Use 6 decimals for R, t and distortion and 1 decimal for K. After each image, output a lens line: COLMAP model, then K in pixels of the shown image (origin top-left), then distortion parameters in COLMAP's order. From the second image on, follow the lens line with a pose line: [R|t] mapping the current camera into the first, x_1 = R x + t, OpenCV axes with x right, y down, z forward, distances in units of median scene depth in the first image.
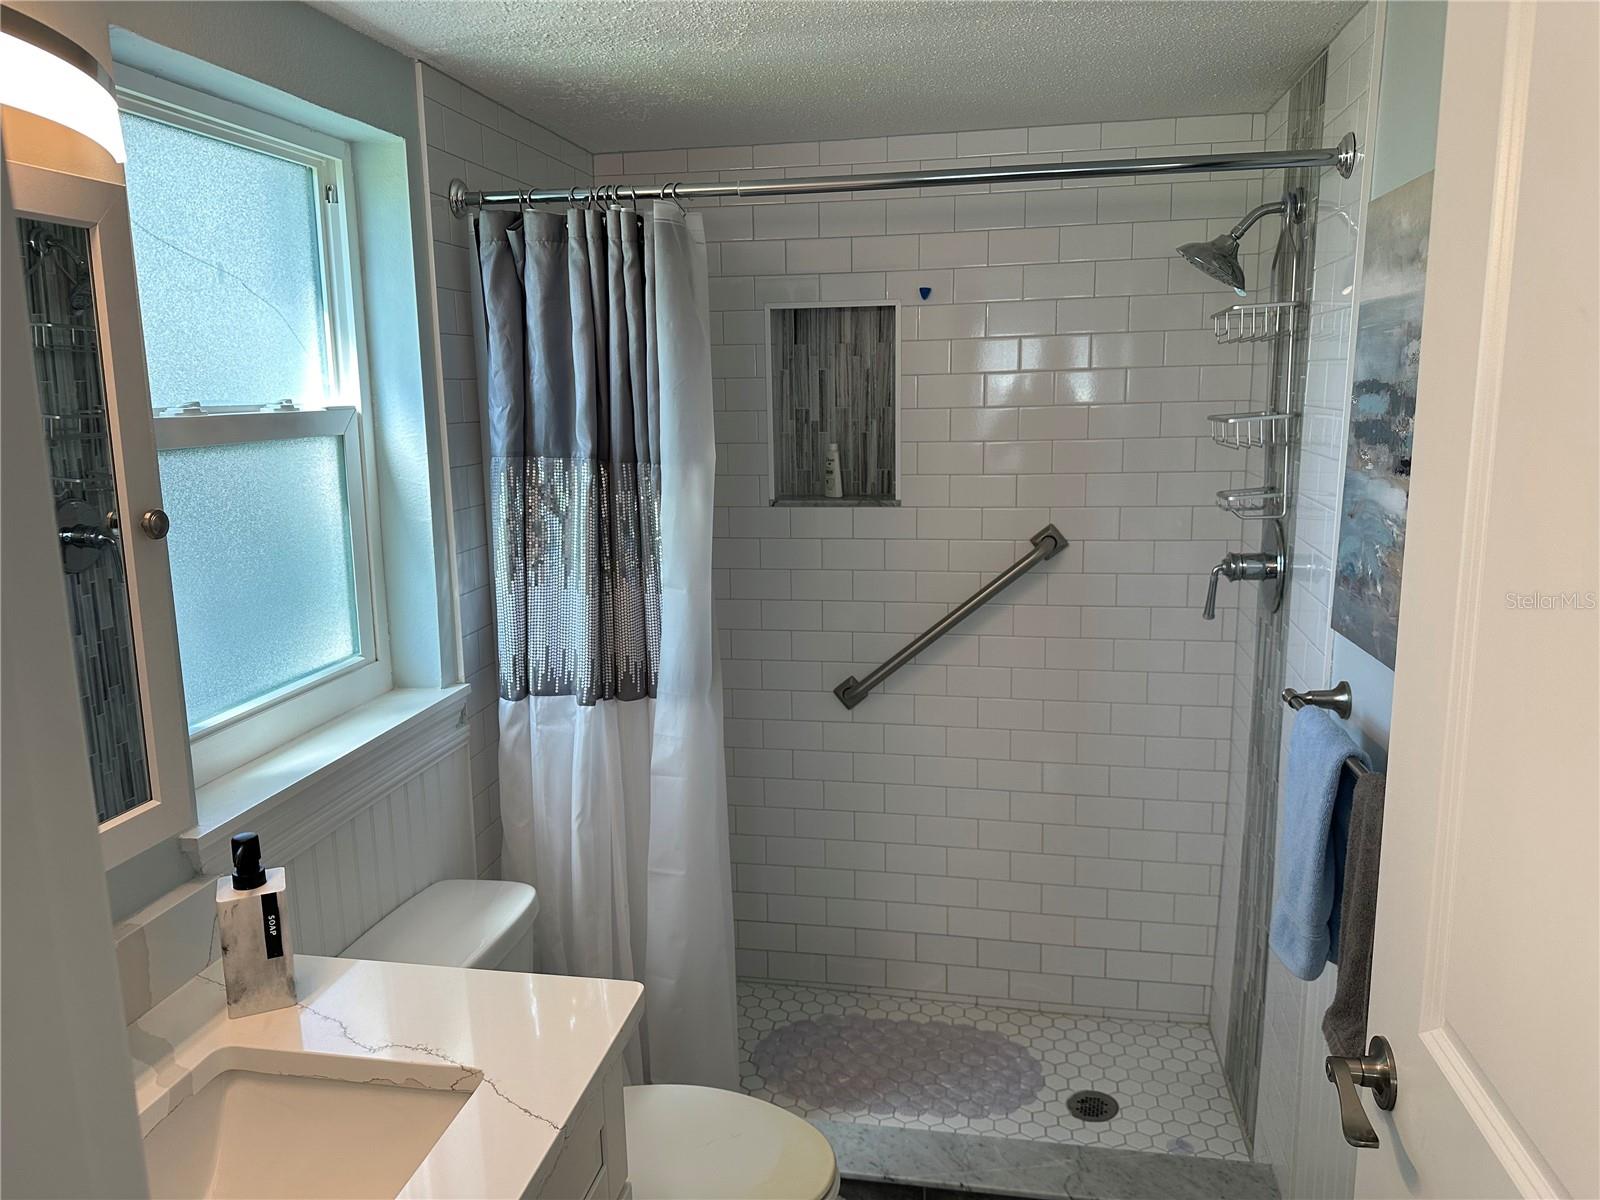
lens RADIAL K [[1111.7, 0, 800.0], [0, 1111.7, 600.0], [0, 0, 1]] dist [0.001389, 0.000490]
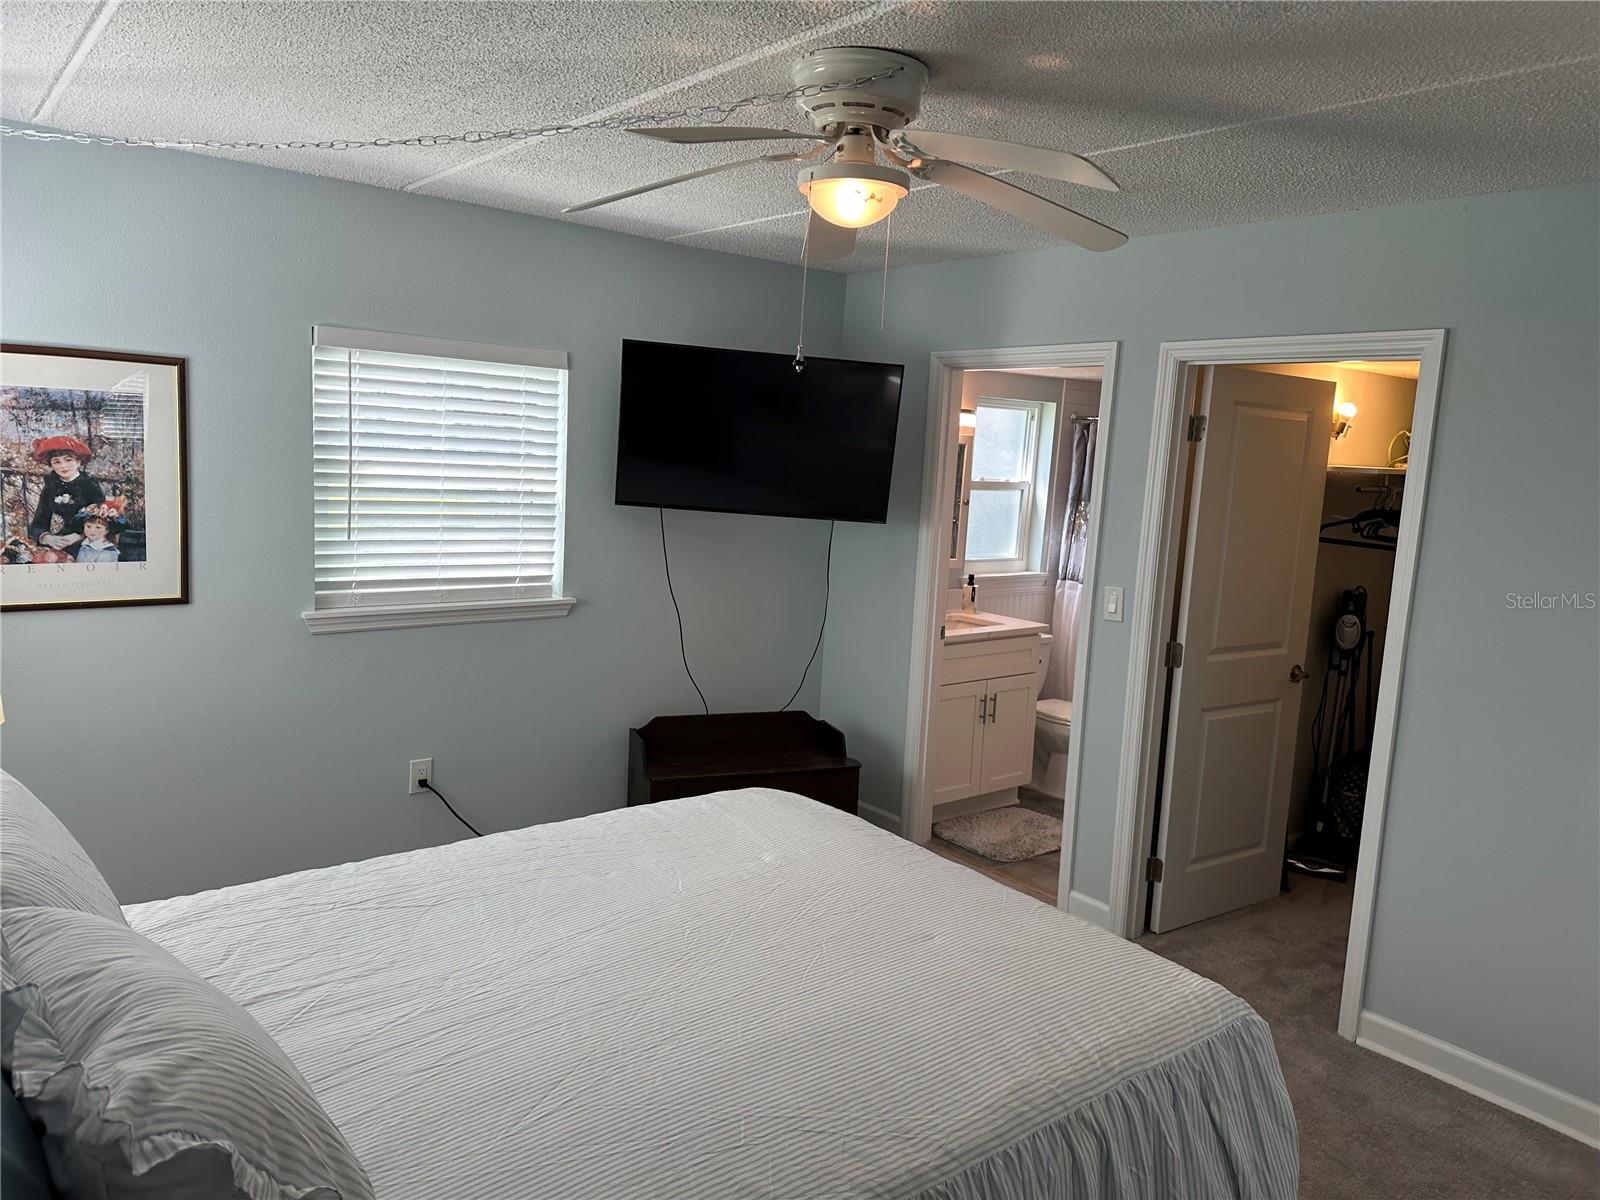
lens RADIAL K [[1111.7, 0, 800.0], [0, 1111.7, 600.0], [0, 0, 1]] dist [0.001389, 0.000490]
pose [[0.760222, 0.140307, -0.634332, 1.204244], [-0.181367, 0.983416, 0.000159, 0.288529], [0.623834, 0.114926, 0.773061, -1.897366]]
